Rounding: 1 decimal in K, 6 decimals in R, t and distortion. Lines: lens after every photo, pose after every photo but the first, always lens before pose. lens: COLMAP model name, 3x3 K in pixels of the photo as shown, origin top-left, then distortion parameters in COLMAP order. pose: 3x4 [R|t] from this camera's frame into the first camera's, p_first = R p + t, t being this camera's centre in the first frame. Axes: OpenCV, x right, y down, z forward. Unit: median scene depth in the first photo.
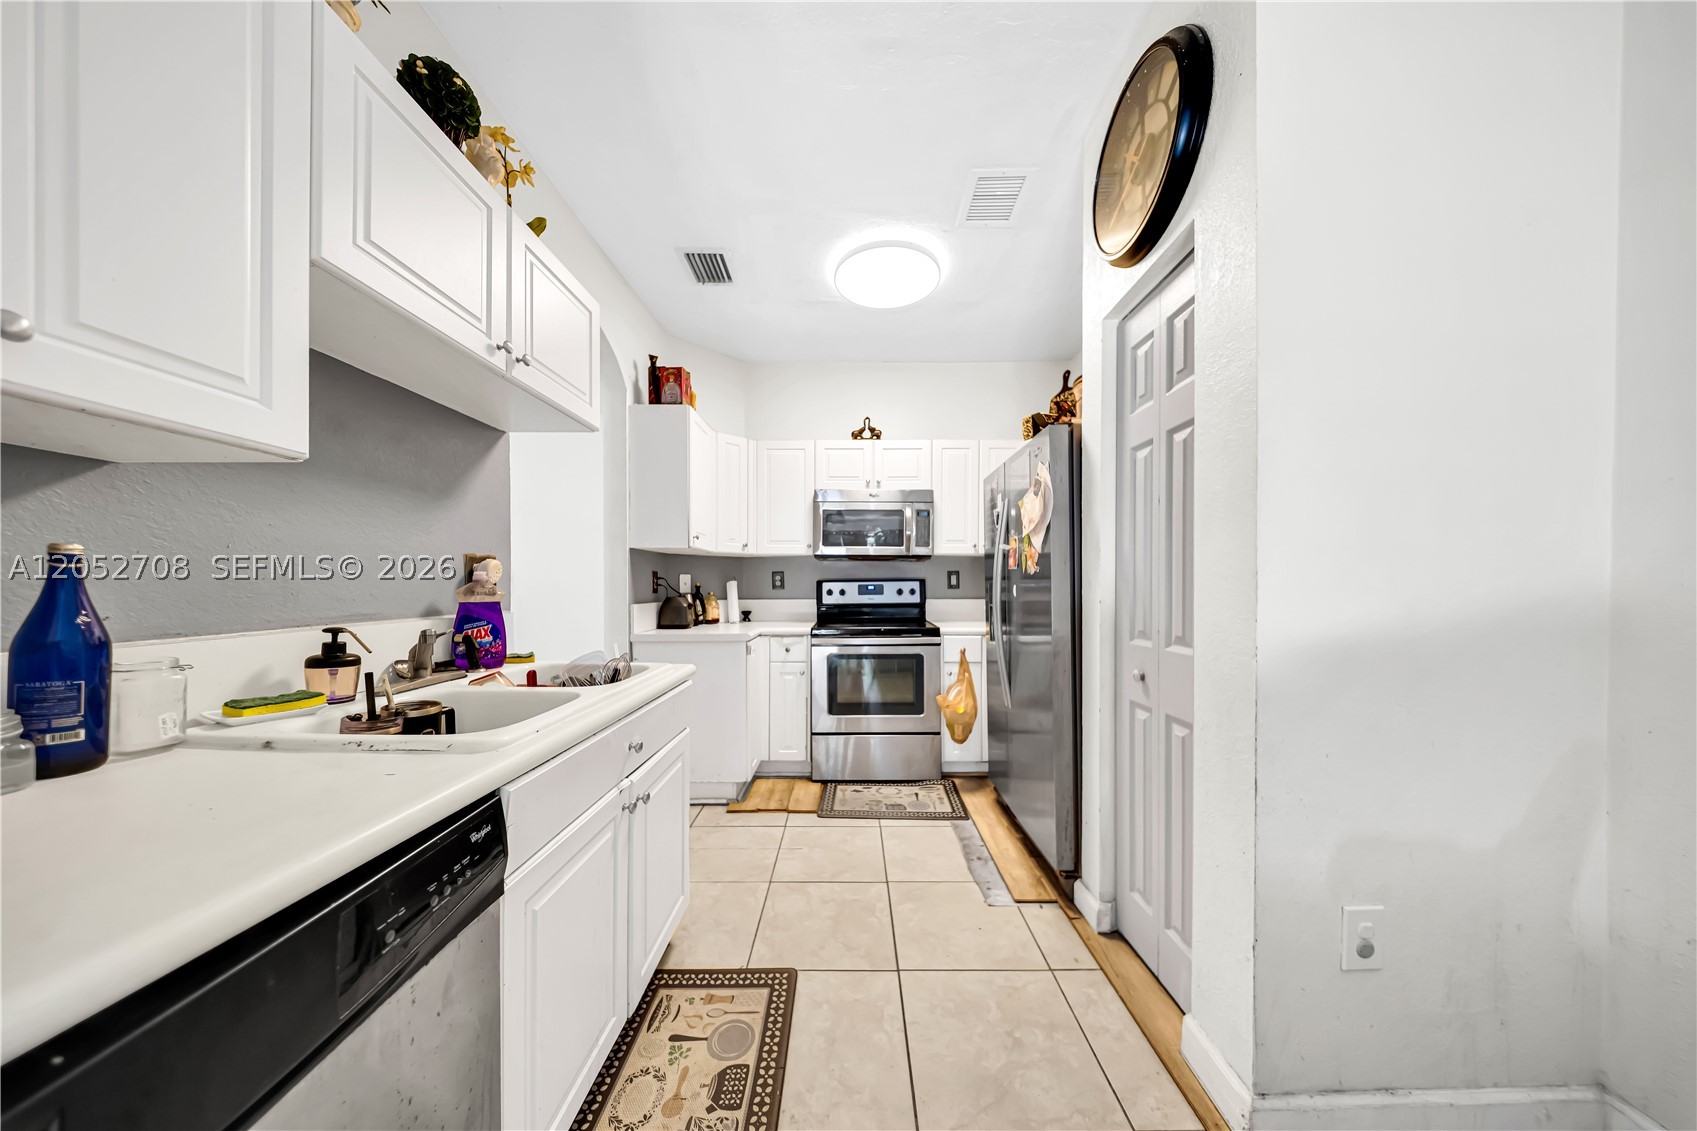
lens RADIAL K [[497.1, 0, 846.0], [0, 497.1, 586.0], [0, 0, 1]] dist [0.004784, -0.000340]
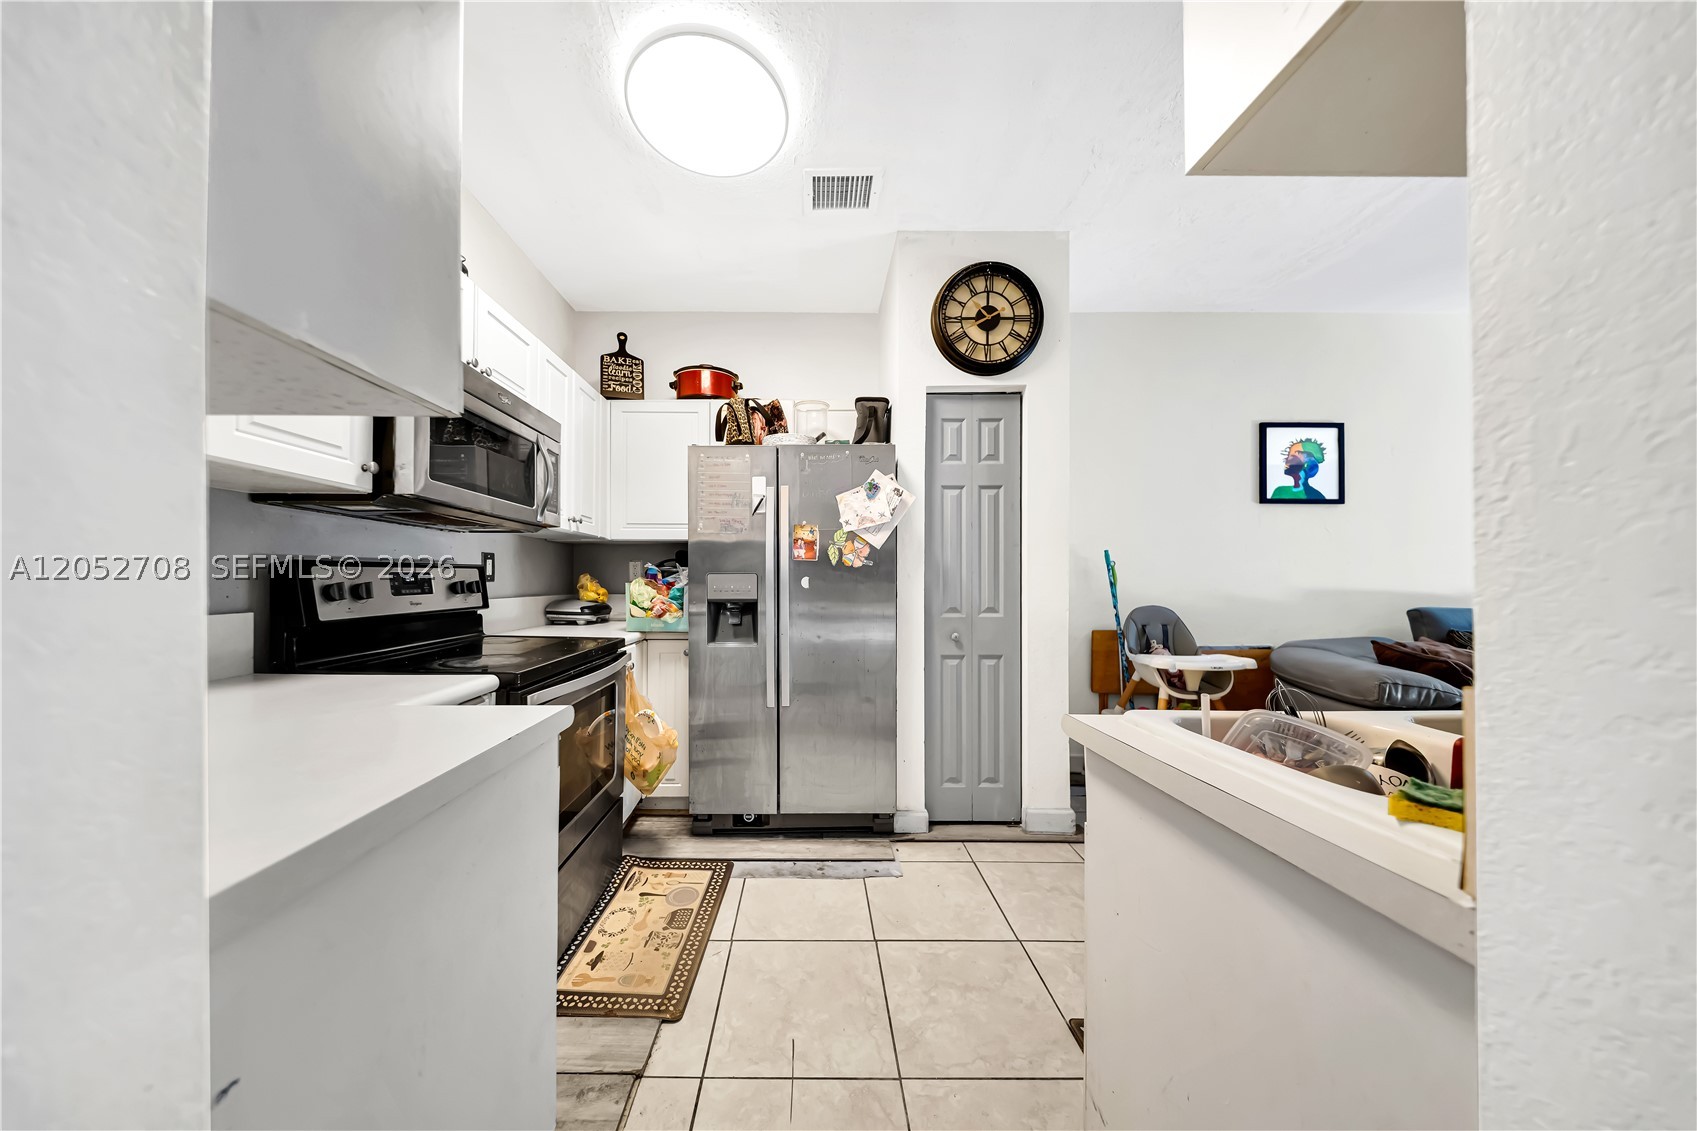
lens RADIAL K [[497.1, 0, 839.6], [0, 497.1, 573.7], [0, 0, 1]] dist [0.004784, -0.000340]
pose [[0.006930, 0.015045, 0.999863, -0.476980], [-0.000539, 0.999887, -0.015042, 0.004753], [-0.999976, -0.000435, 0.006937, 0.678210]]
